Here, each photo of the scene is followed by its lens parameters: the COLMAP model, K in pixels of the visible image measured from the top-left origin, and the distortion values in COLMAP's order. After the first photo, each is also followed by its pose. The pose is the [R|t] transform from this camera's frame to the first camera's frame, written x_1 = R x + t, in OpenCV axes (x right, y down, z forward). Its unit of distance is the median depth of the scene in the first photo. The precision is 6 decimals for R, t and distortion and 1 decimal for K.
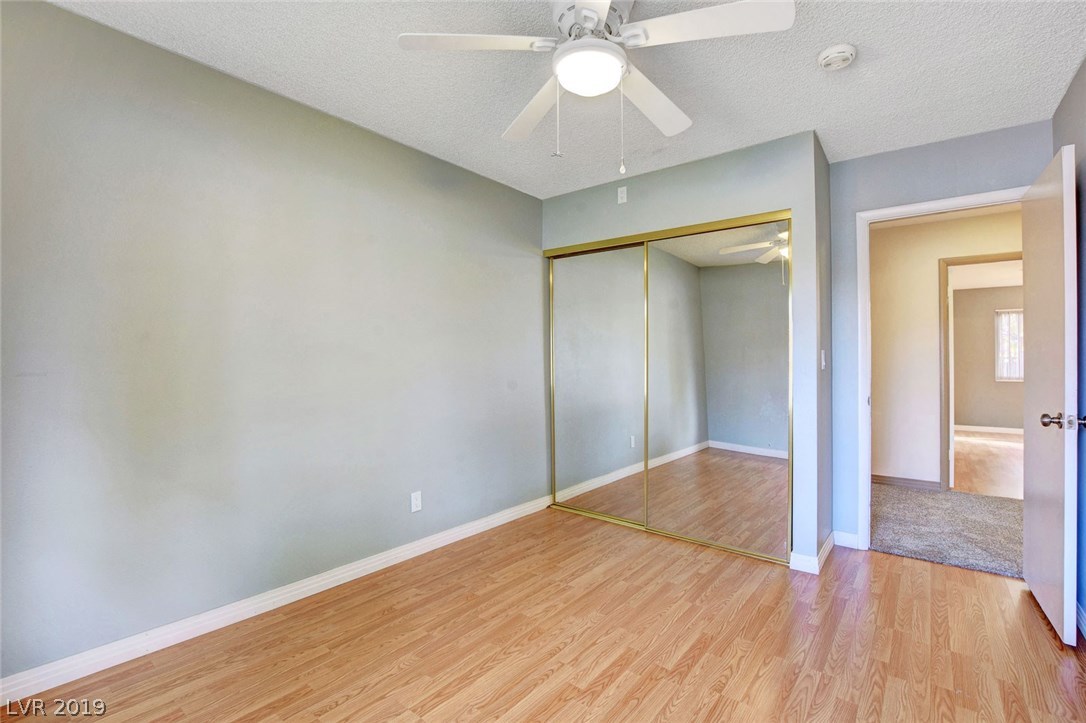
lens RADIAL K [[487.9, 0, 550.1], [0, 487.9, 364.6], [0, 0, 1]] dist [-0.024396, 0.001432]
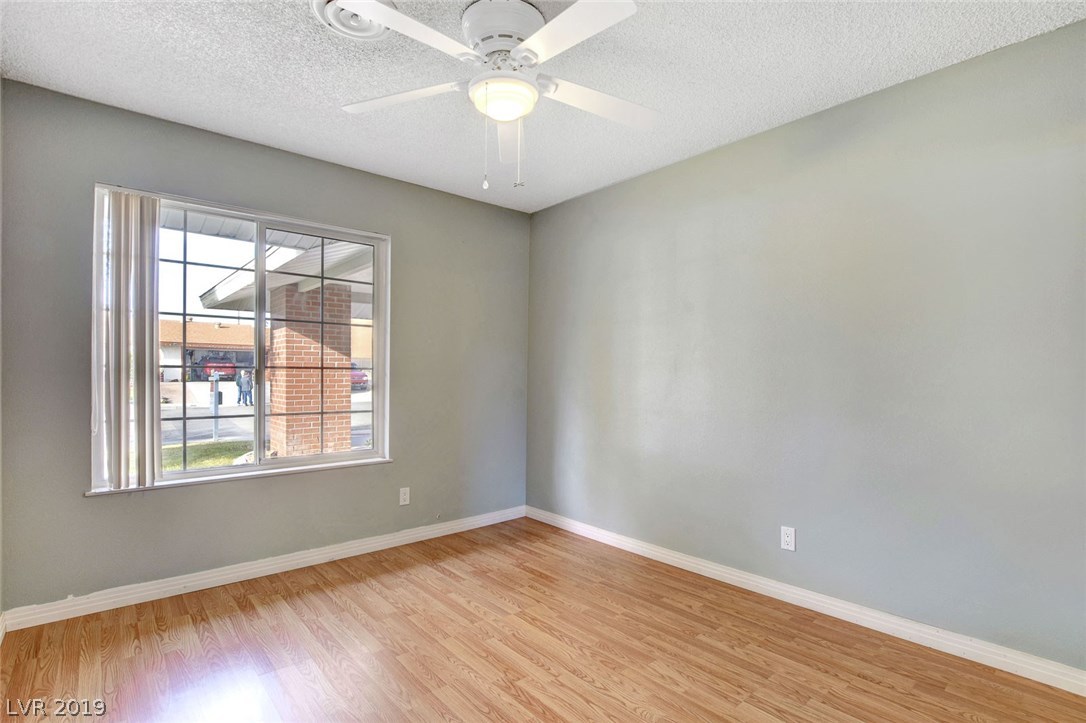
lens RADIAL K [[521.0, 0, 554.5], [0, 521.0, 374.3], [0, 0, 1]] dist [-0.024132, -0.000571]
pose [[-0.172169, -0.002096, -0.985065, 0.983910], [-0.007437, 0.999972, -0.000828, -0.003157], [0.985039, 0.007184, -0.172180, 1.070489]]
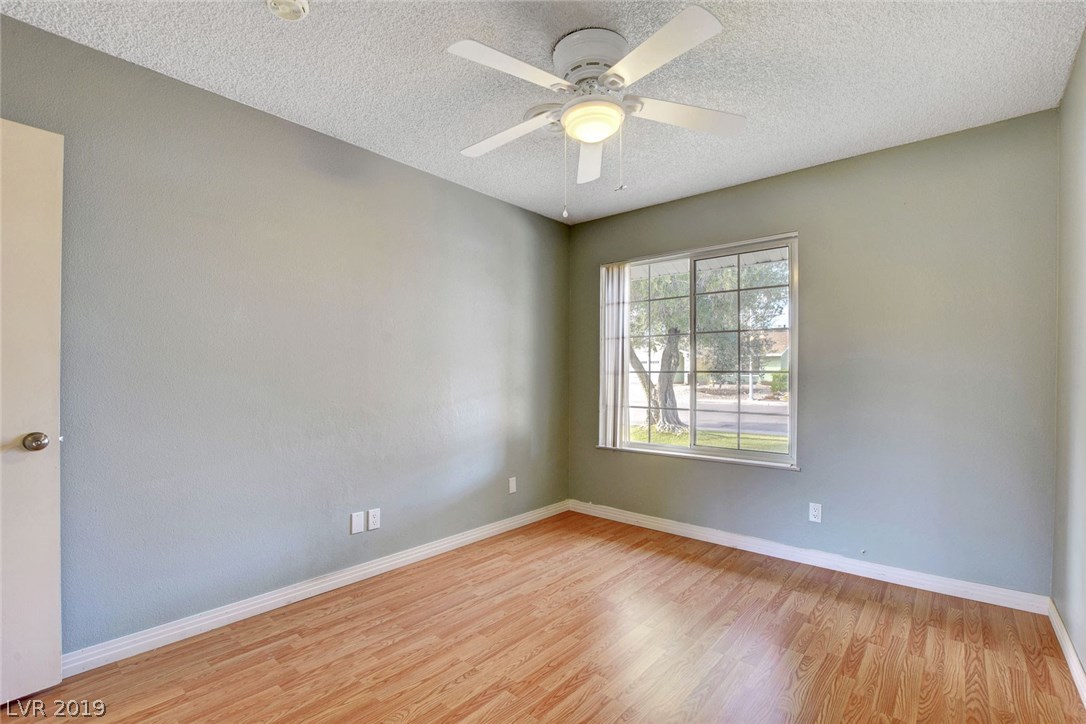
lens RADIAL K [[487.9, 0, 550.1], [0, 487.9, 365.1], [0, 0, 1]] dist [-0.024396, 0.001432]
pose [[-0.999180, -0.004660, 0.040218, 0.110360], [-0.005395, 0.999820, -0.018187, -0.006579], [-0.040126, -0.018389, -0.999025, 1.772662]]
